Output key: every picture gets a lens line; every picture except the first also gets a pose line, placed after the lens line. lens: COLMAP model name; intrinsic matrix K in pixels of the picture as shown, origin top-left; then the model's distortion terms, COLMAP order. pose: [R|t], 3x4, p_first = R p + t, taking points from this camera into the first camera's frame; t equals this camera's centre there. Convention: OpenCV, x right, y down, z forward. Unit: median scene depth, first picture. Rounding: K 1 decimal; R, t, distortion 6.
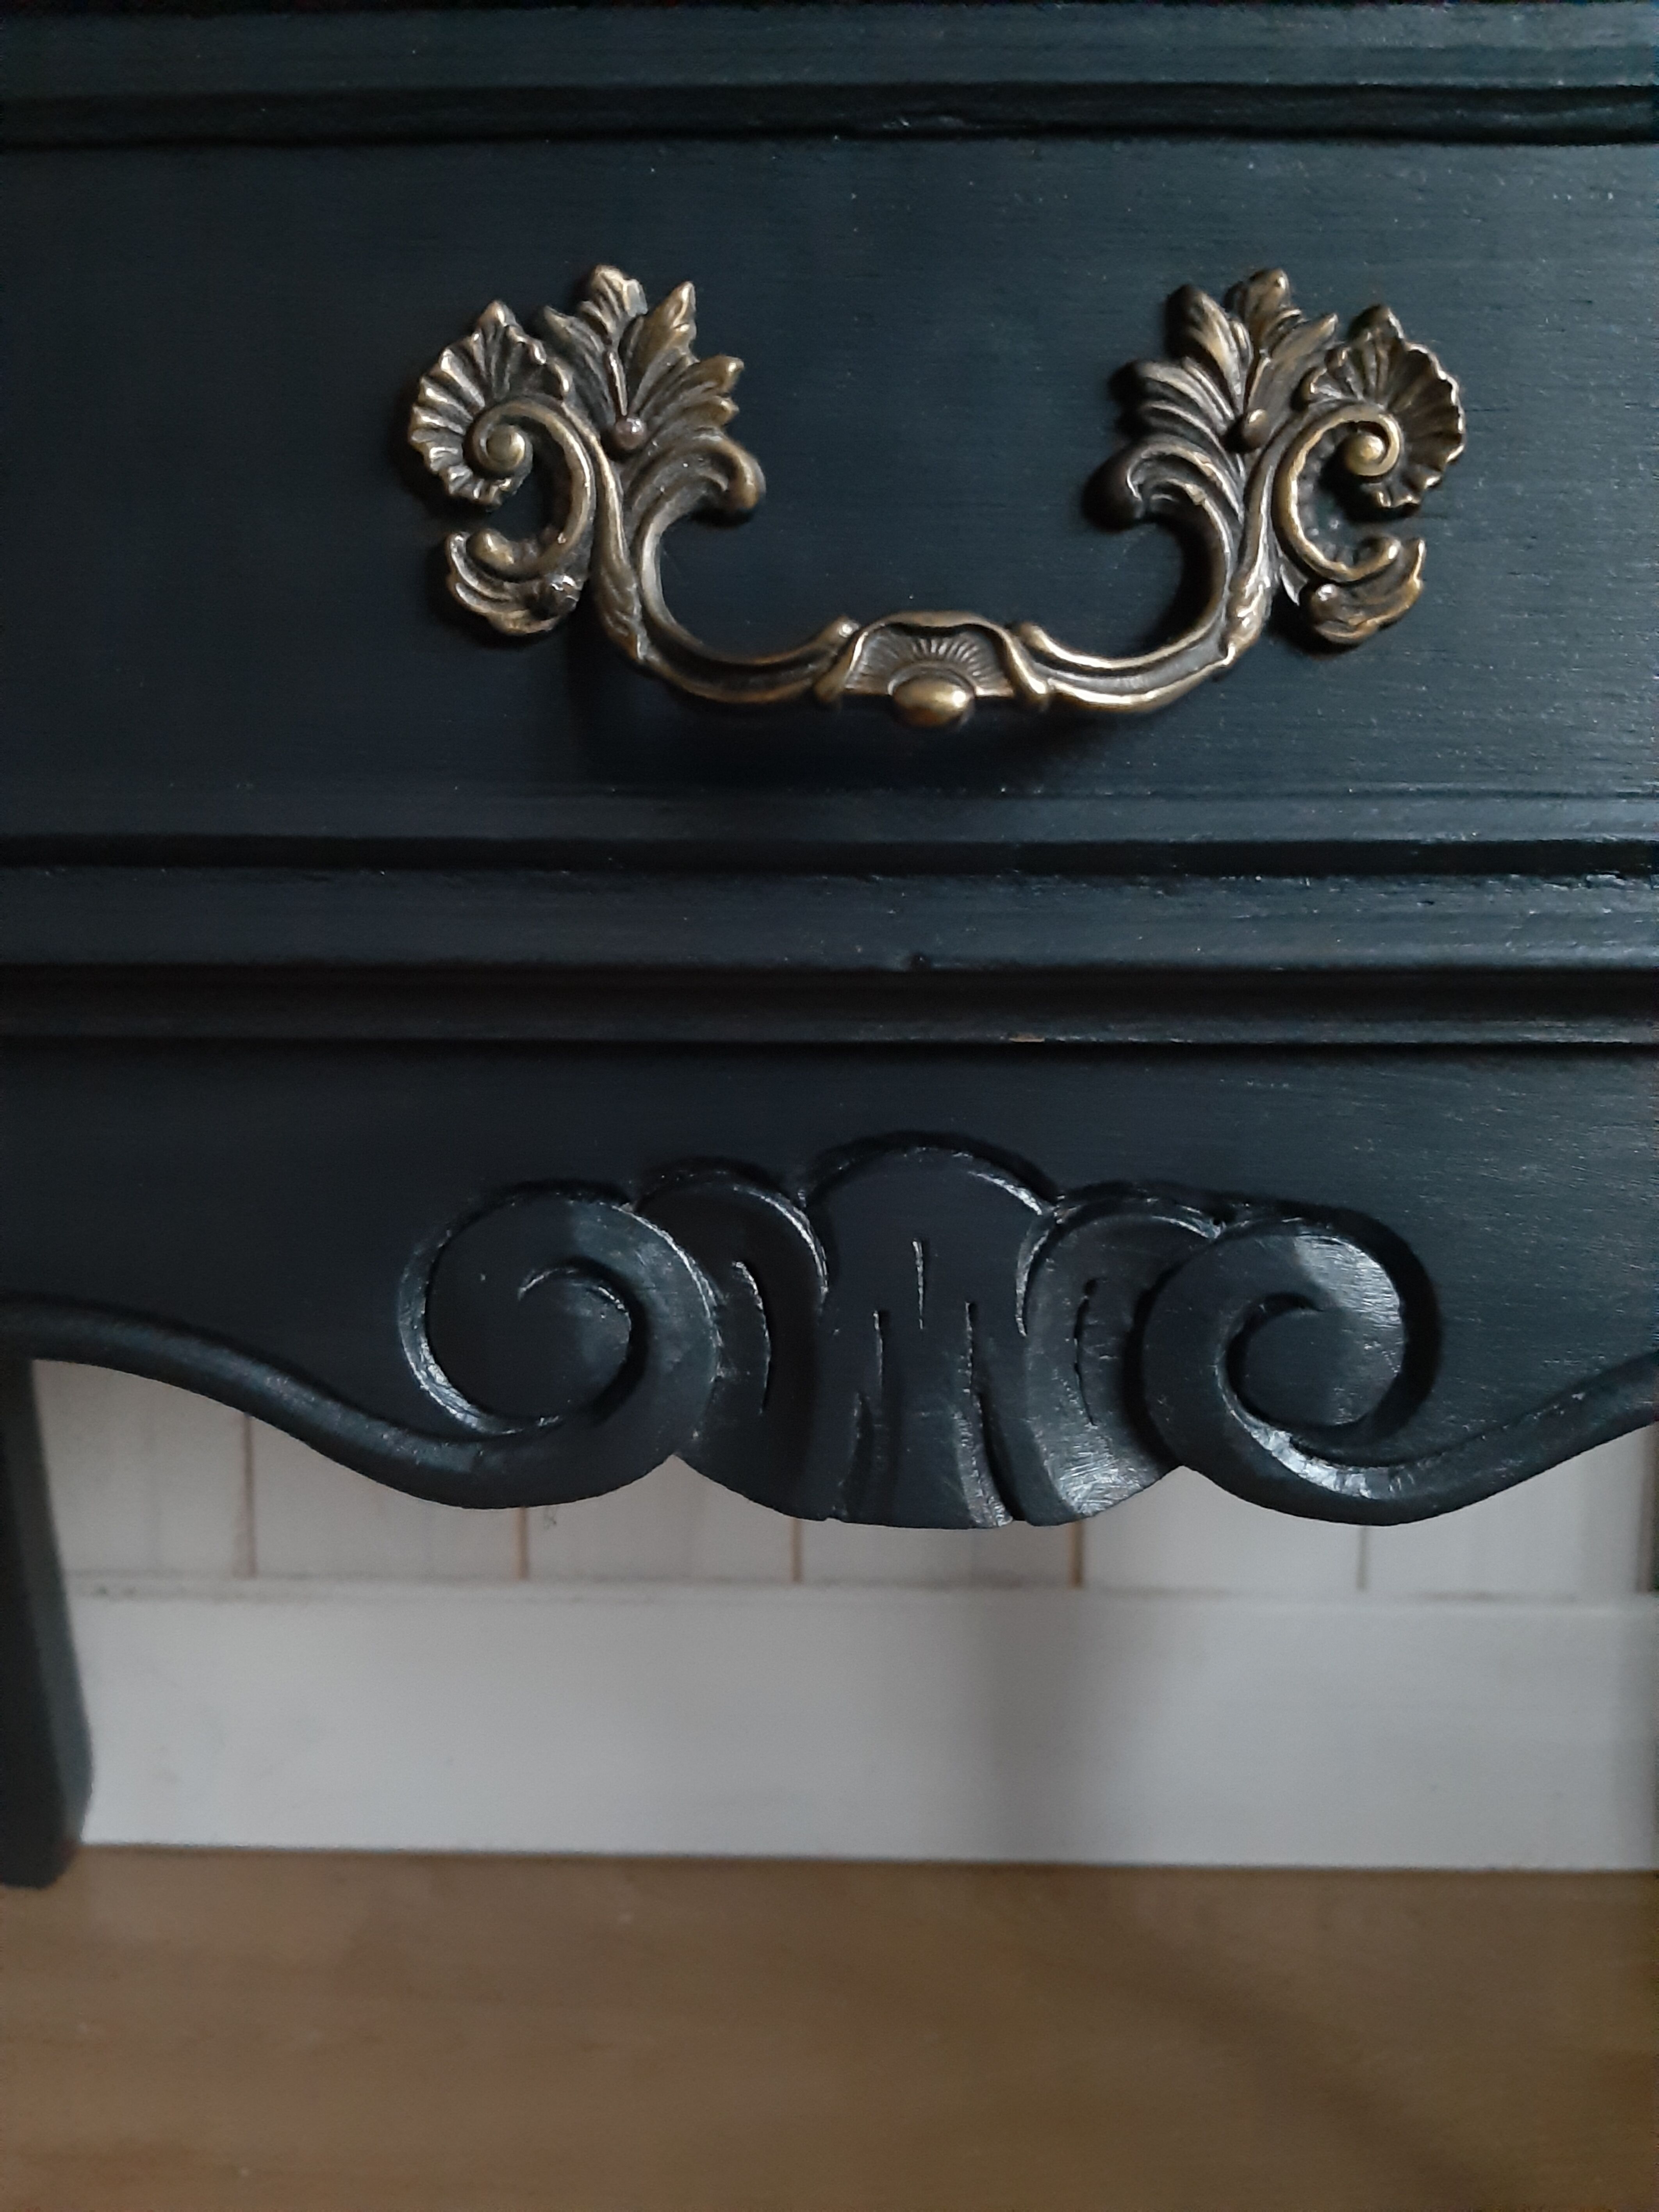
lens RADIAL K [[1746.9, 0, 829.5], [0, 1746.9, 1106.0], [0, 0, 1]] dist [0.073841, -0.159137]
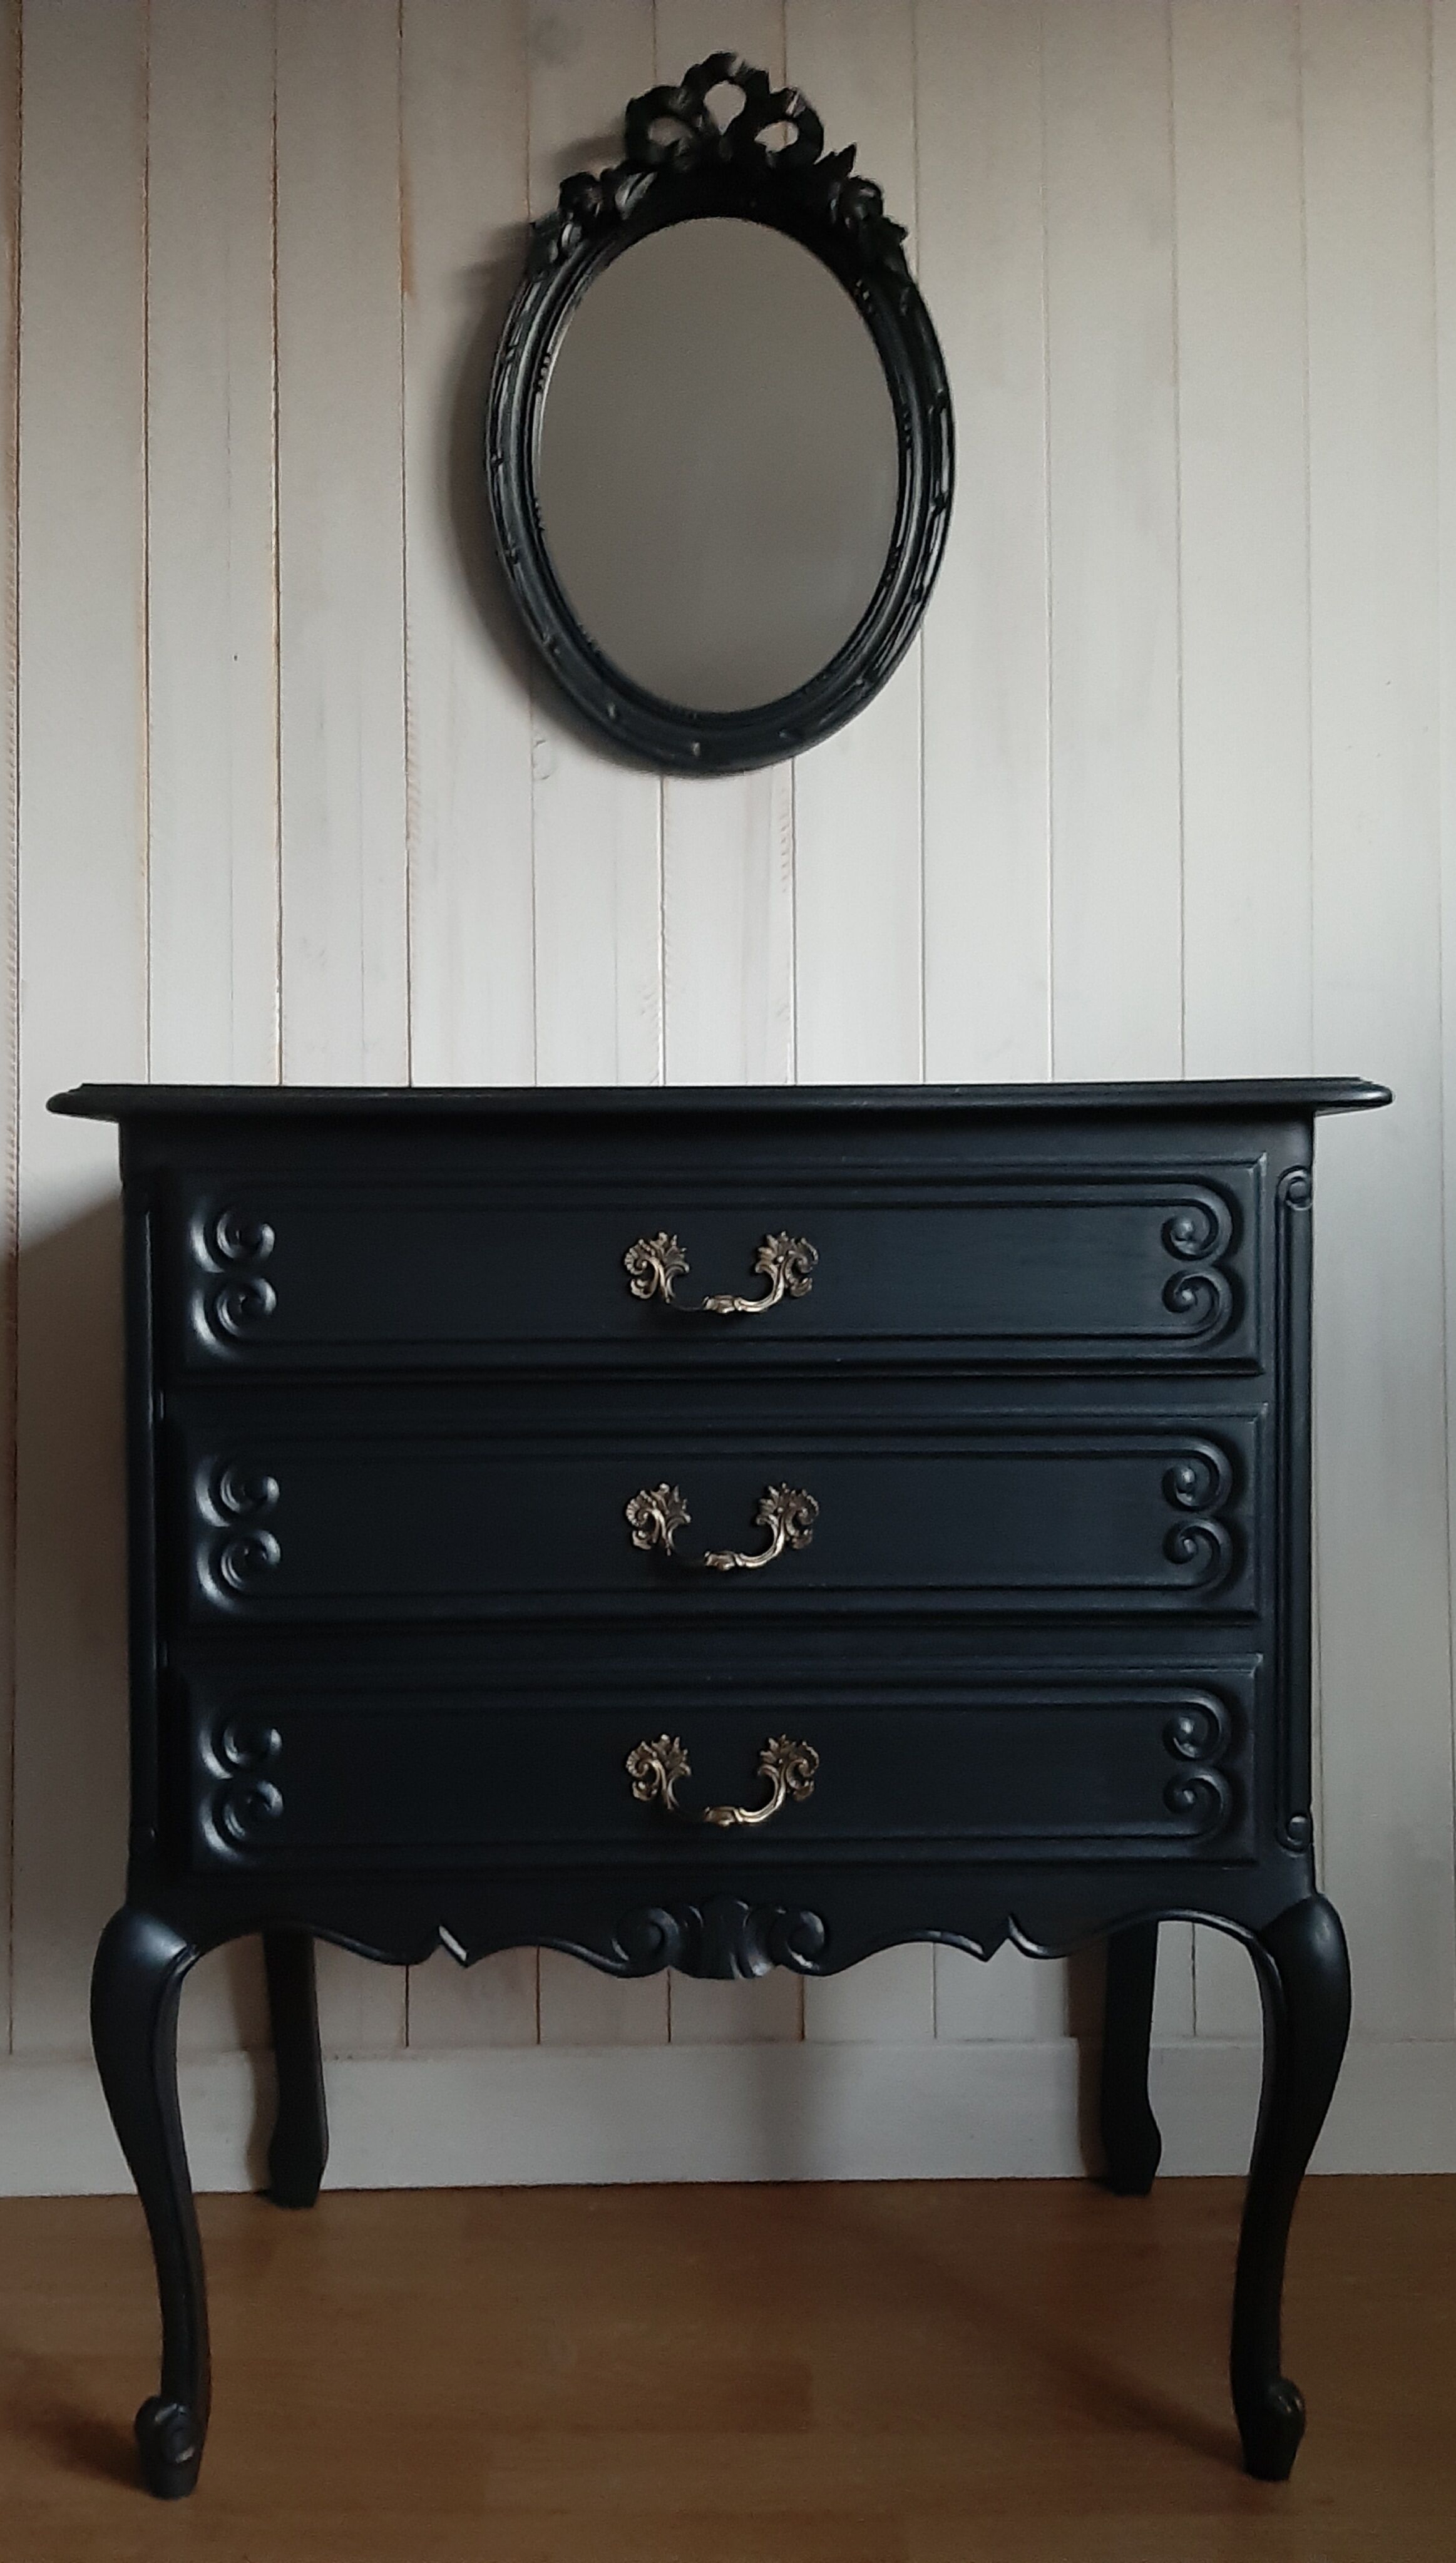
lens RADIAL K [[1956.9, 0, 728.0], [0, 1956.9, 1281.5], [0, 0, 1]] dist [0.099350, -0.184630]
pose [[0.998662, -0.007936, 0.051098, -0.194335], [0.015949, 0.987251, -0.158368, -0.775556], [-0.049190, 0.158971, 0.986057, -4.566628]]
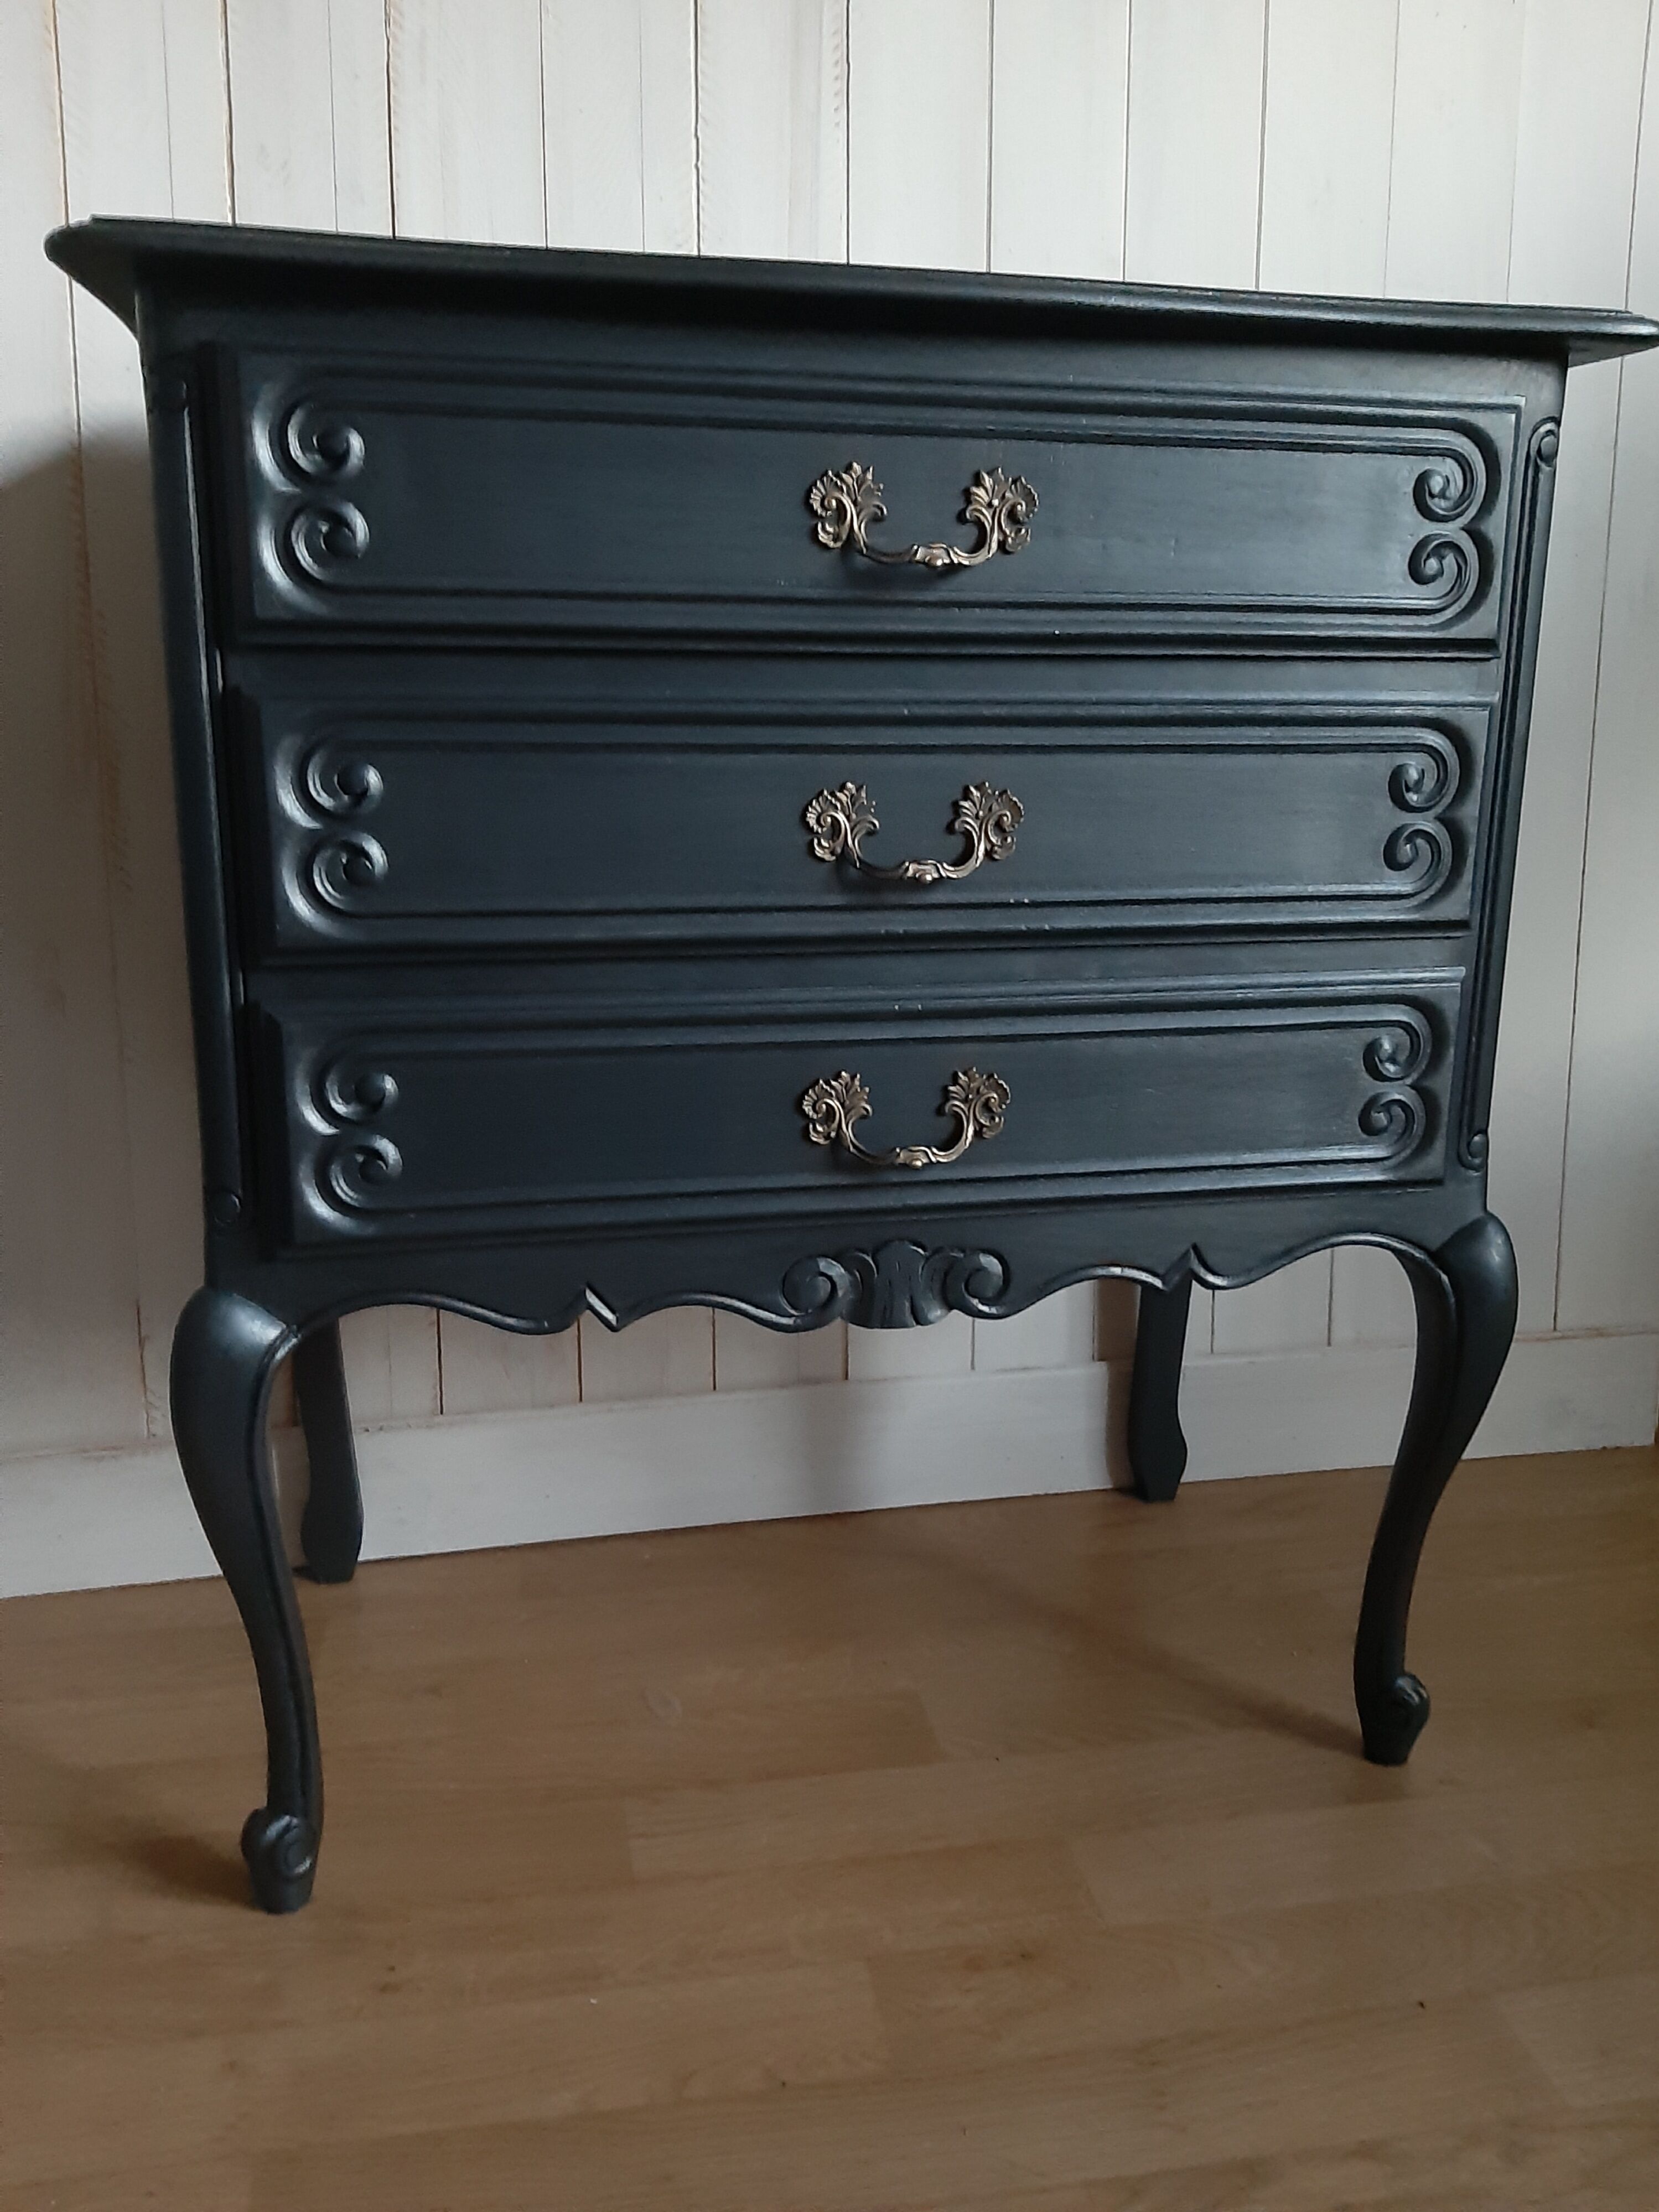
lens RADIAL K [[1721.3, 0, 836.1], [0, 1721.3, 1073.6], [0, 0, 1]] dist [0.153137, -0.310483]
pose [[0.968287, -0.045518, 0.245660, -1.129661], [0.035458, 0.998347, 0.045222, -0.591538], [-0.247313, -0.035077, 0.968301, -3.099699]]
